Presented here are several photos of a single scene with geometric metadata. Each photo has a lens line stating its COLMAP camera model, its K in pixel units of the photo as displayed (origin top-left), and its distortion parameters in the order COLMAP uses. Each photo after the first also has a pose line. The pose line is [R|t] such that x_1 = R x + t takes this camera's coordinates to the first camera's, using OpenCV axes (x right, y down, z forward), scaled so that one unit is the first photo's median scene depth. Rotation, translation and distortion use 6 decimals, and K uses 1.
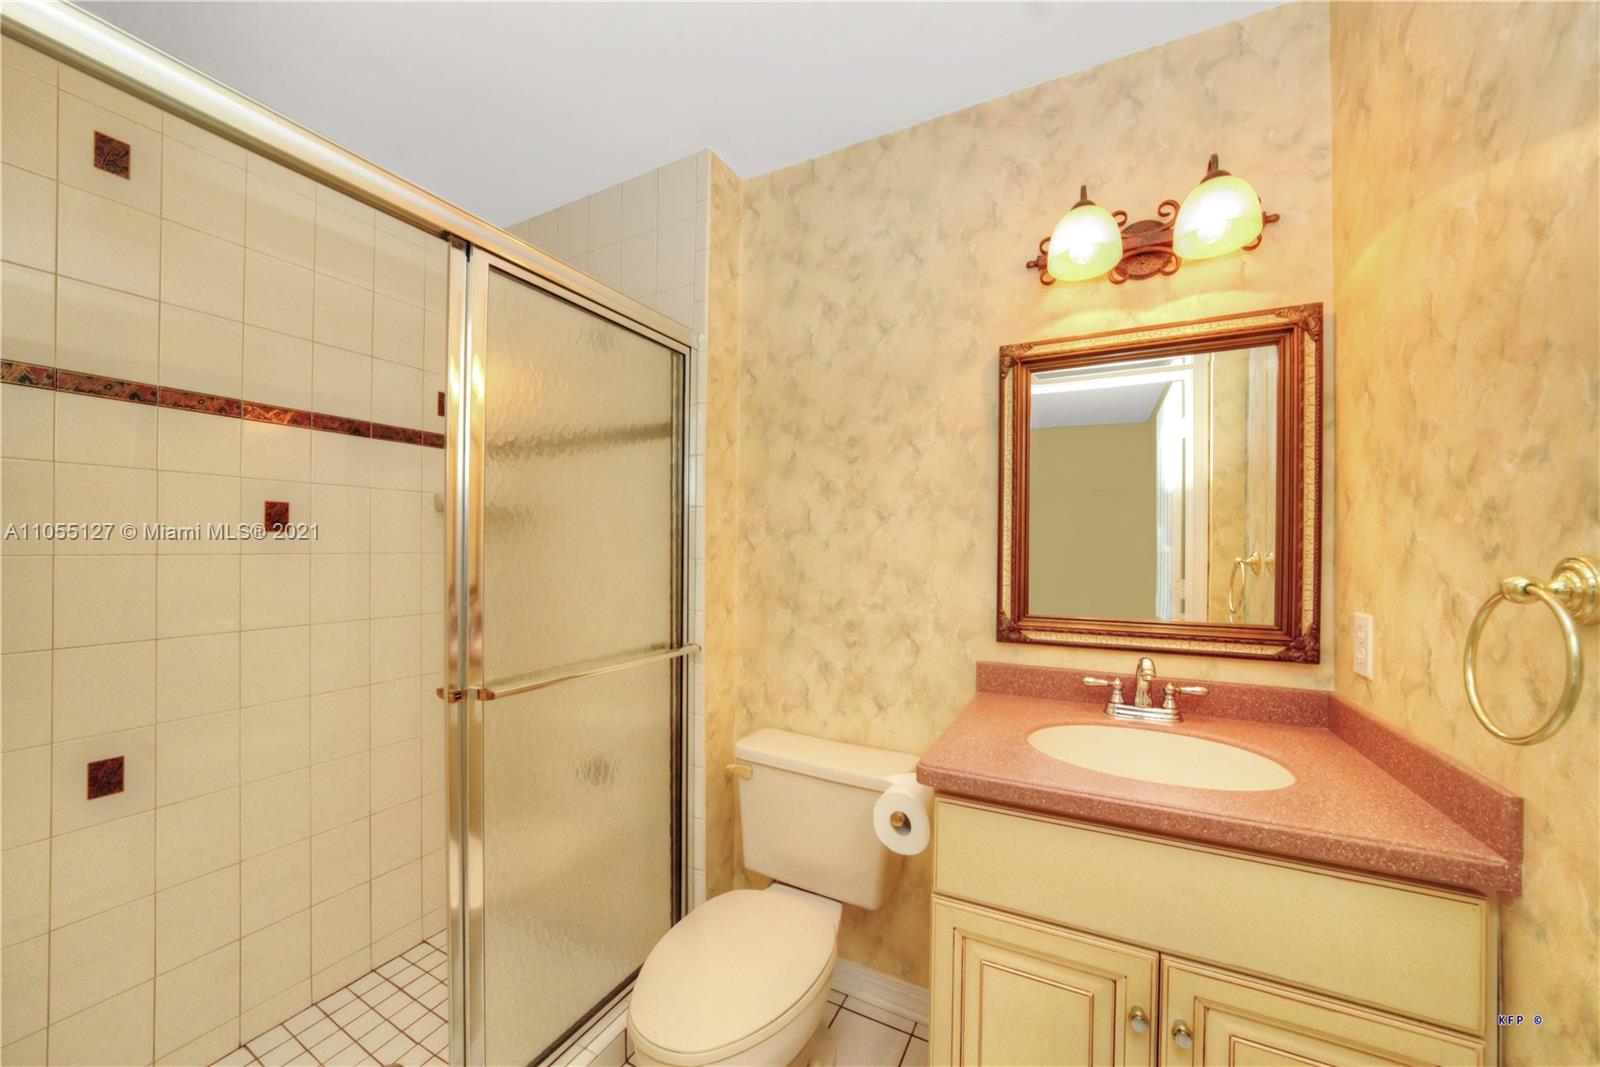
lens RADIAL K [[573.2, 0, 805.2], [0, 573.2, 556.6], [0, 0, 1]] dist [-0.030950, 0.000231]
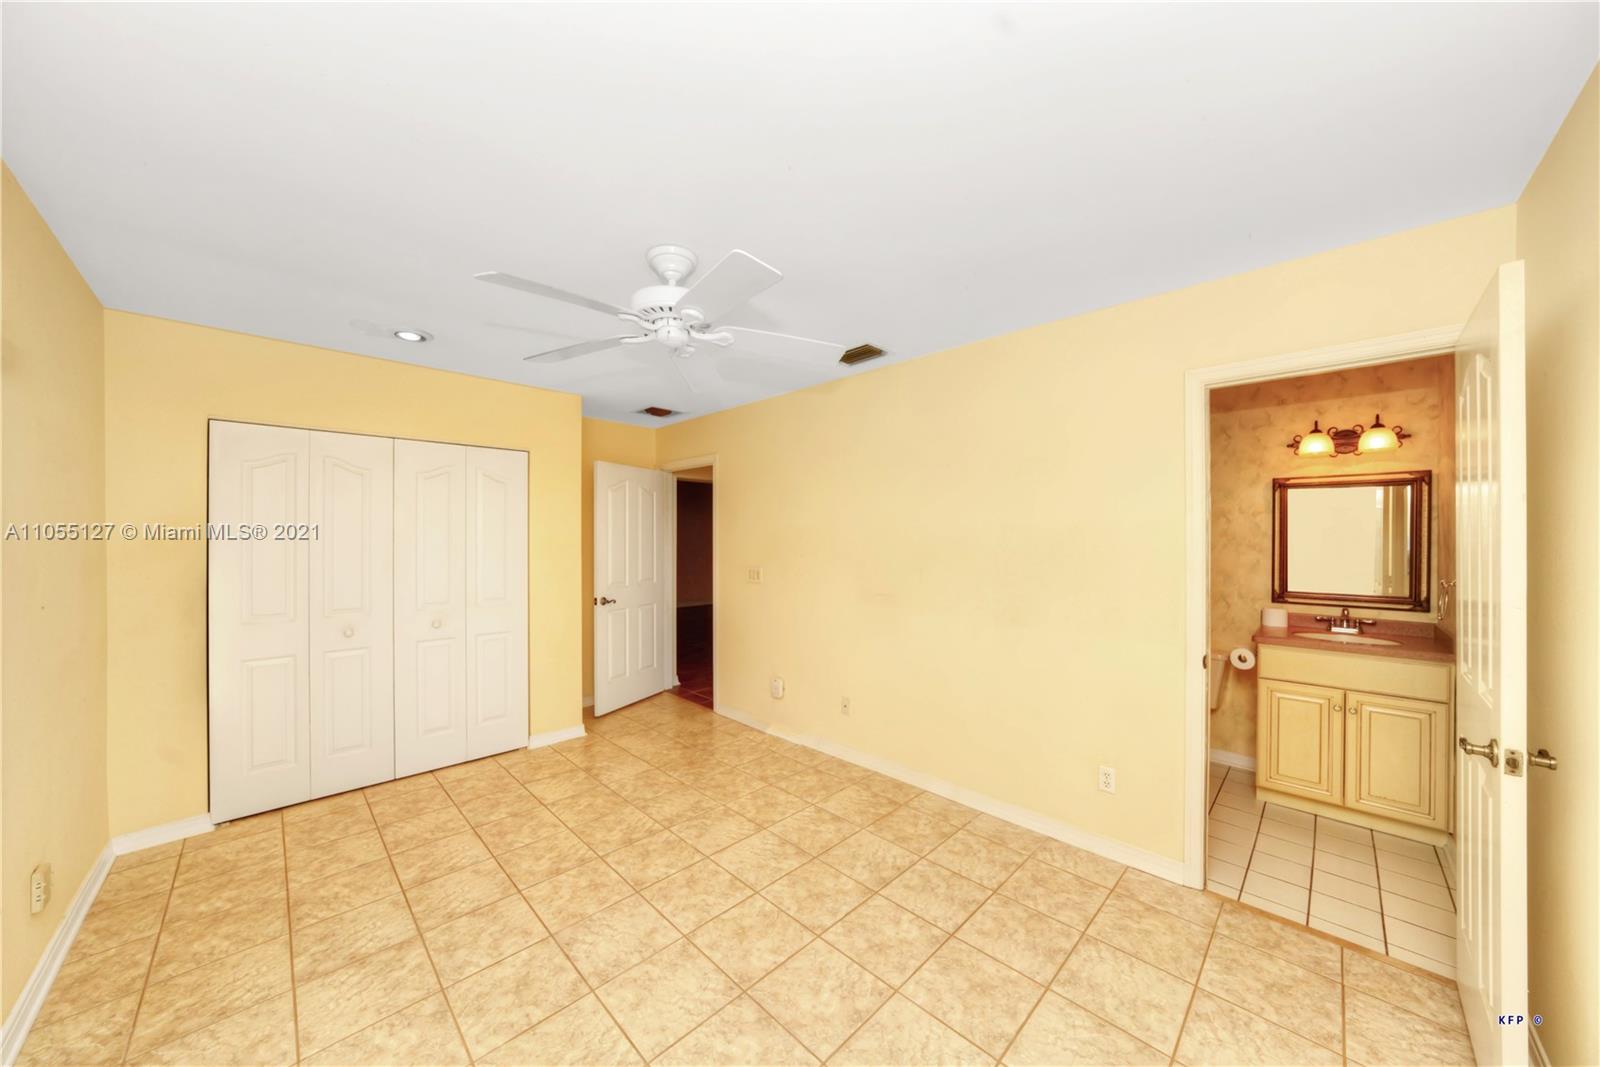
lens RADIAL K [[550.2, 0, 806.3], [0, 550.2, 536.8], [0, 0, 1]] dist [-0.027762, 0.006330]
pose [[0.954451, -0.005616, -0.298313, -1.033026], [0.004644, 0.999981, -0.003967, -0.151720], [0.298330, 0.002401, 0.954460, -2.122149]]
